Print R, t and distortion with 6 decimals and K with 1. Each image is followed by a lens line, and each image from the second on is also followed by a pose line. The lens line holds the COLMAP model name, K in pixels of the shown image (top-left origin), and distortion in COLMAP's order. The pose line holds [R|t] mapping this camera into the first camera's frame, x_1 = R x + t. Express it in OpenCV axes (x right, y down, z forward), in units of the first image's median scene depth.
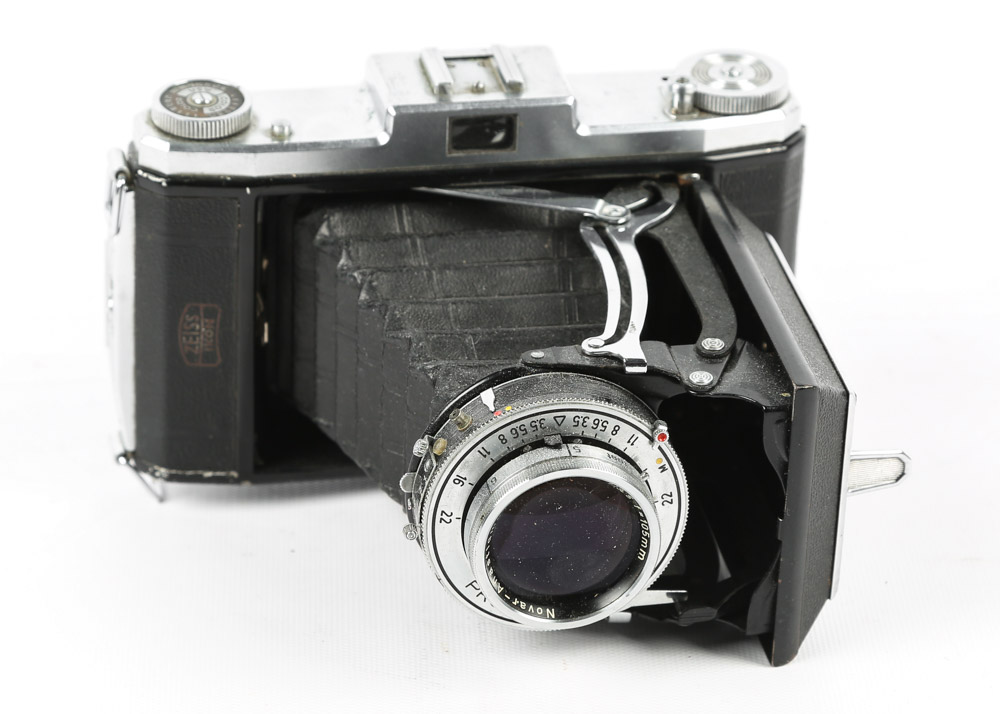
lens RADIAL K [[4438.9, 0, 500.0], [0, 4438.9, 357.0], [0, 0, 1]] dist [0.050415, -0.813207]
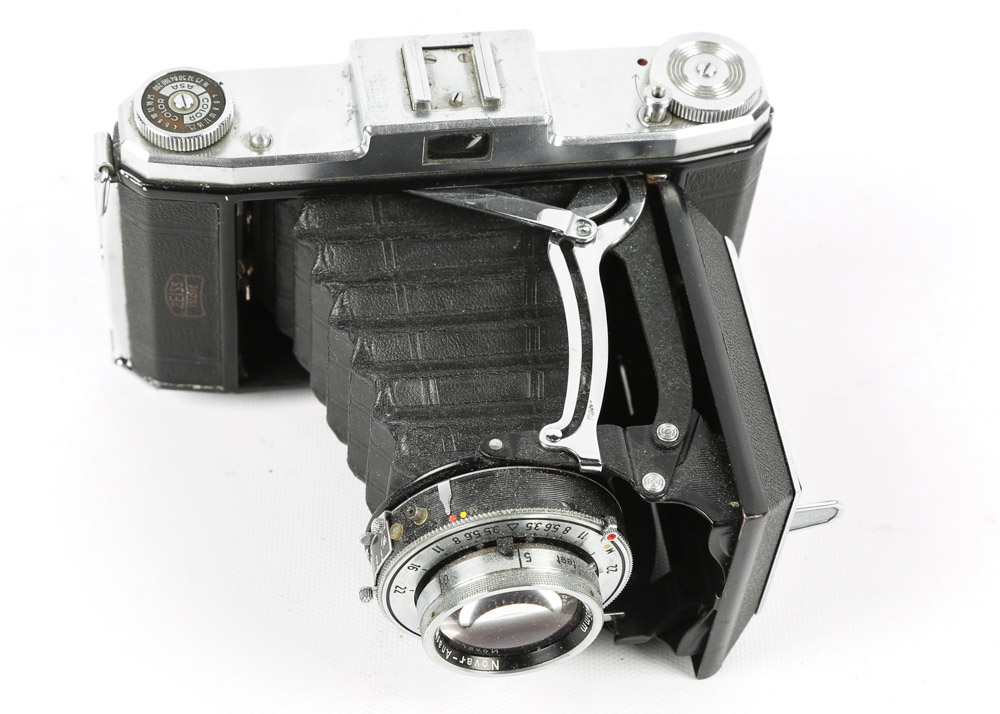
lens RADIAL K [[2375.1, 0, 500.0], [0, 2375.1, 357.0], [0, 0, 1]] dist [-0.024242, -0.079660]
pose [[0.998521, 0.053332, 0.010530, 0.002427], [-0.052910, 0.908998, 0.413430, -0.232977], [0.012477, -0.413375, 0.910475, 0.484334]]
